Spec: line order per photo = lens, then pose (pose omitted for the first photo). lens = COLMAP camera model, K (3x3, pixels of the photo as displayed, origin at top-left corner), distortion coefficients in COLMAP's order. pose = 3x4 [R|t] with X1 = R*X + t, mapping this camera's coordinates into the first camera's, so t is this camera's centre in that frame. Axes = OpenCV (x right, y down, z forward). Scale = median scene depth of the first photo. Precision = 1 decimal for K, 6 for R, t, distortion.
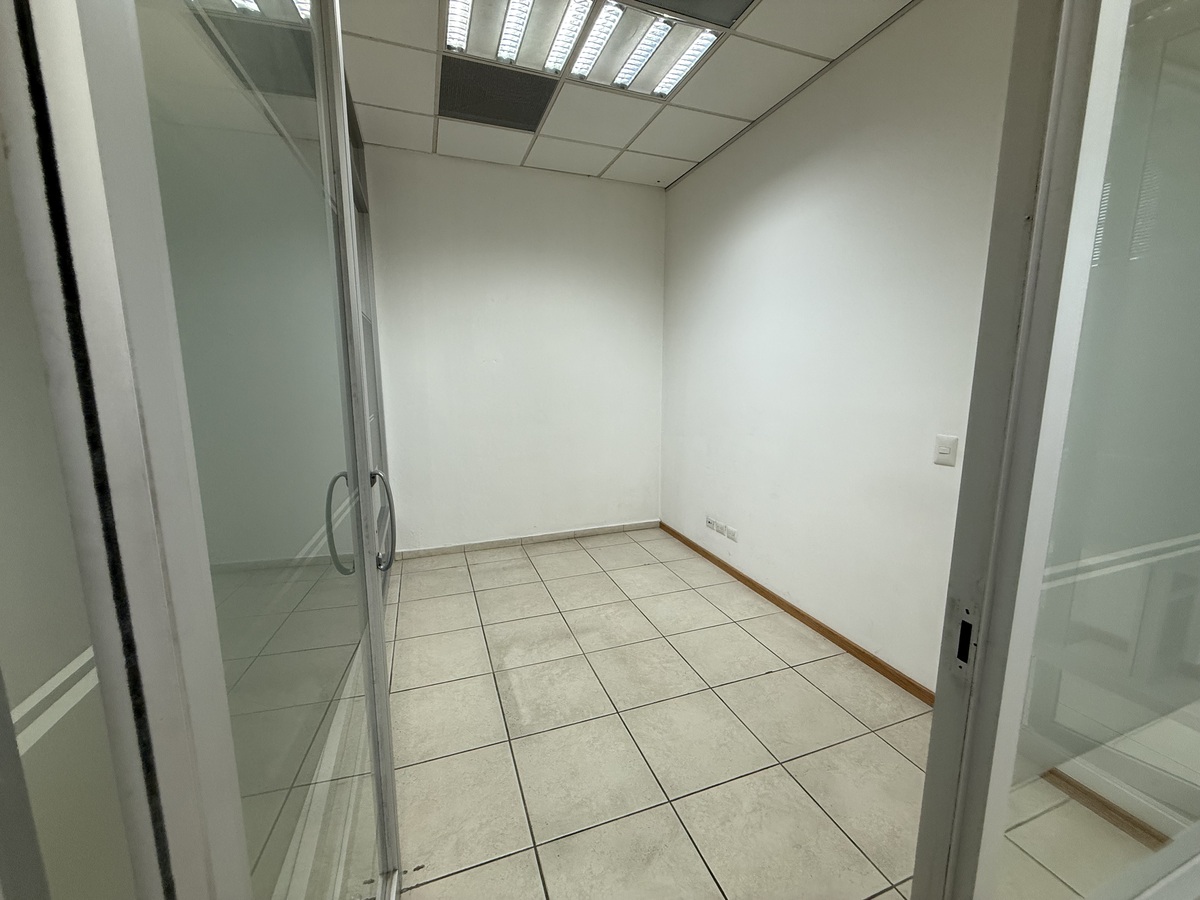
lens RADIAL K [[478.7, 0, 600.0], [0, 478.7, 452.0], [0, 0, 1]] dist [0.002746, -0.000908]
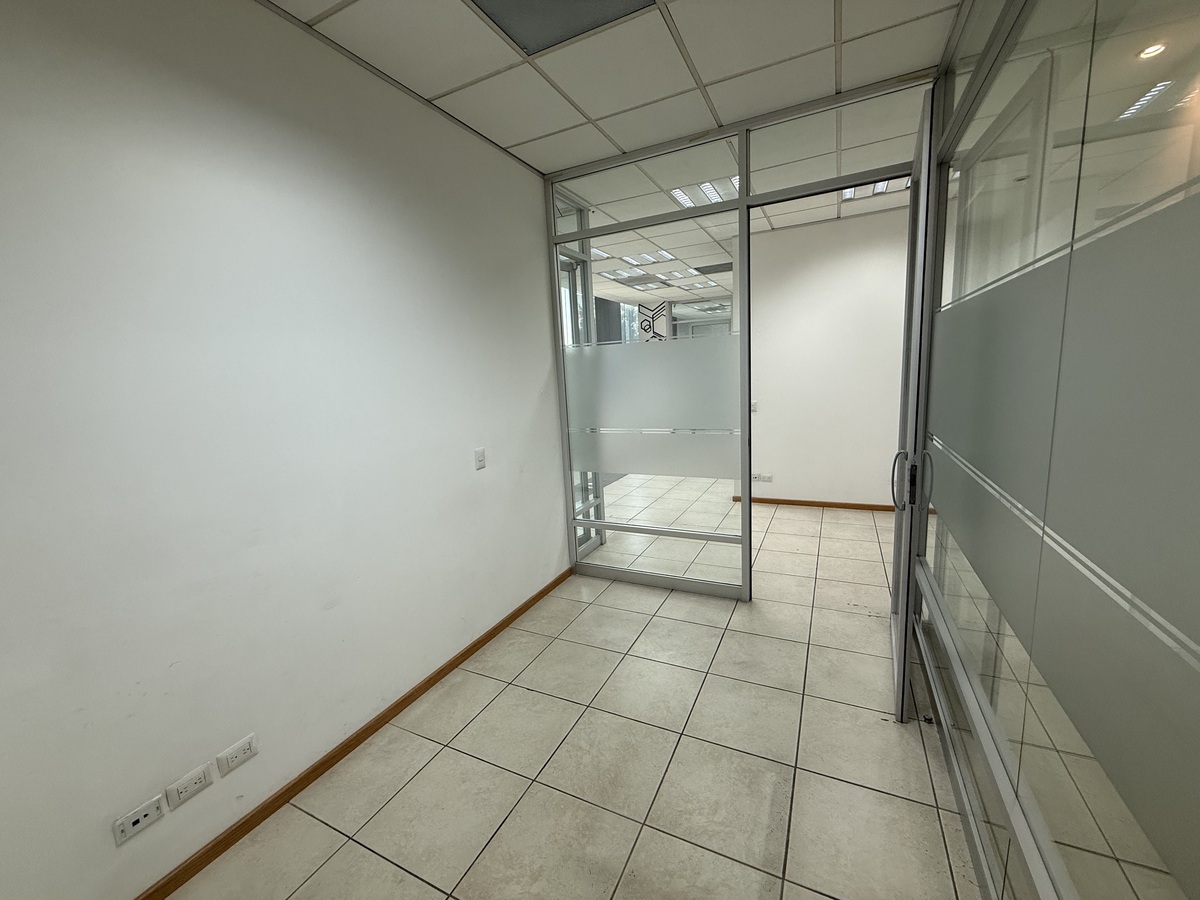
lens RADIAL K [[478.7, 0, 600.0], [0, 478.7, 452.0], [0, 0, 1]] dist [0.002746, -0.000908]
pose [[-0.689818, -0.082767, 0.719236, -0.373192], [0.165160, 0.949258, 0.267642, -0.234957], [-0.704892, 0.303413, -0.641146, 1.126573]]
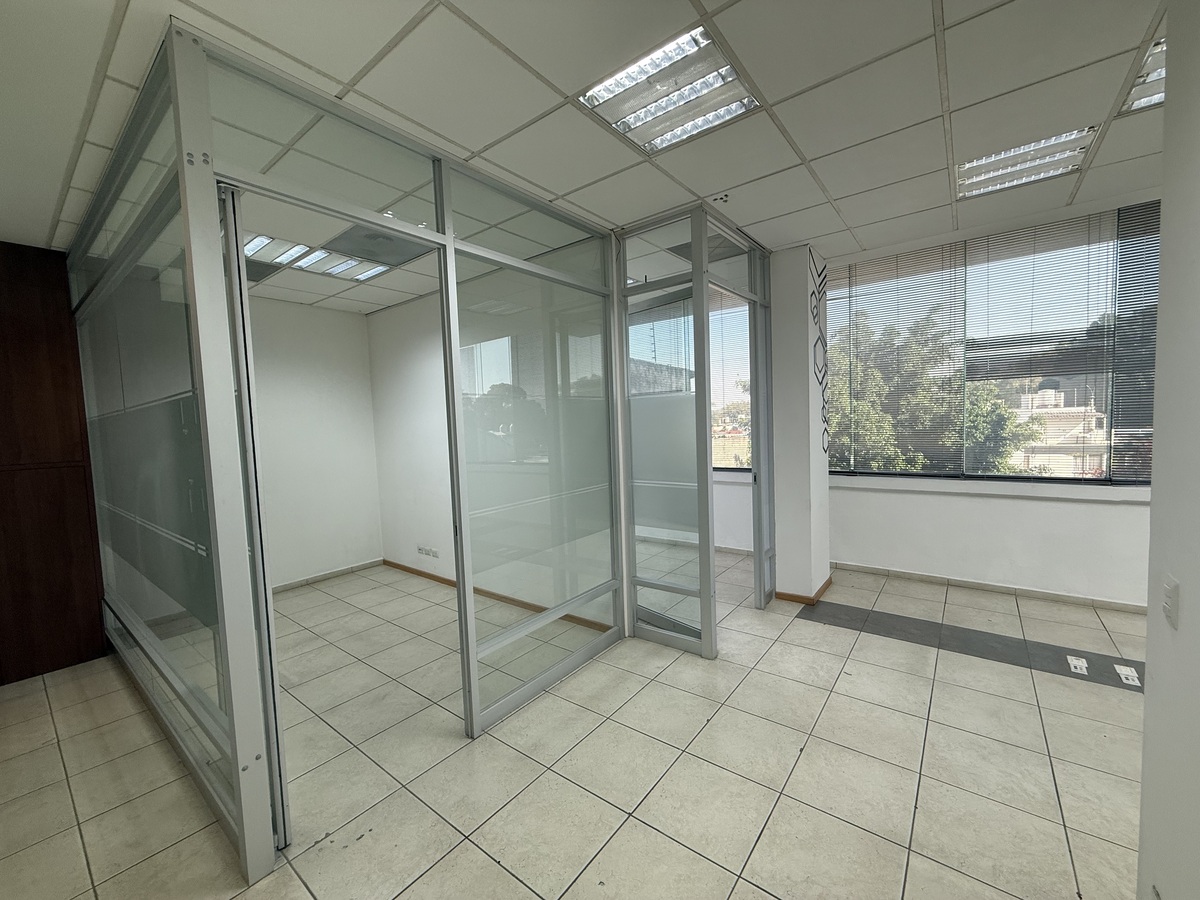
lens RADIAL K [[478.7, 0, 600.0], [0, 478.7, 452.0], [0, 0, 1]] dist [0.002746, -0.000908]
pose [[0.848619, -0.064729, 0.525030, -0.057143], [0.121864, 0.989713, -0.074954, 0.040854], [-0.514777, 0.127590, 0.847777, -0.649592]]
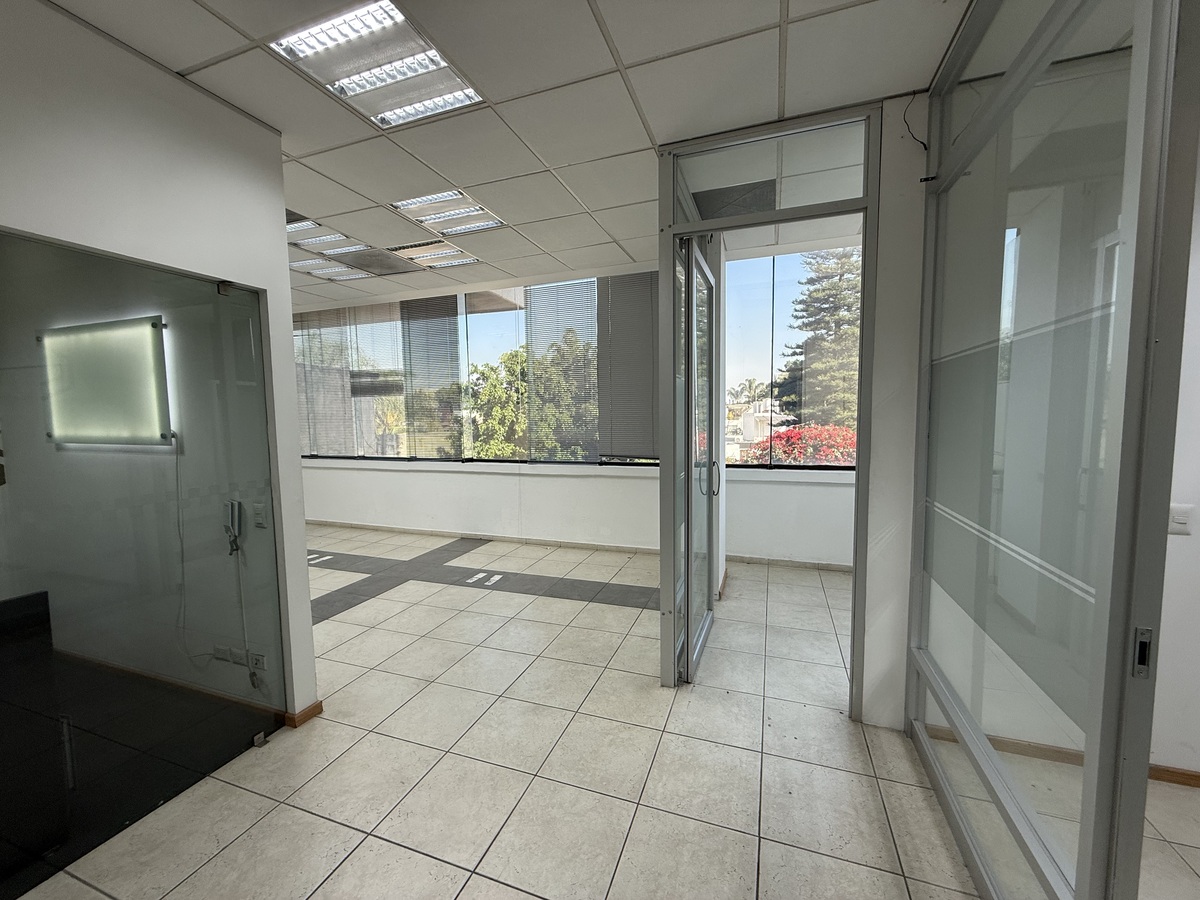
lens RADIAL K [[478.7, 0, 600.0], [0, 478.7, 452.0], [0, 0, 1]] dist [0.002746, -0.000908]
pose [[0.643764, -0.070370, 0.761981, 0.650635], [0.135972, 0.990436, -0.023409, 0.324347], [-0.753047, 0.118678, 0.647176, -2.341662]]
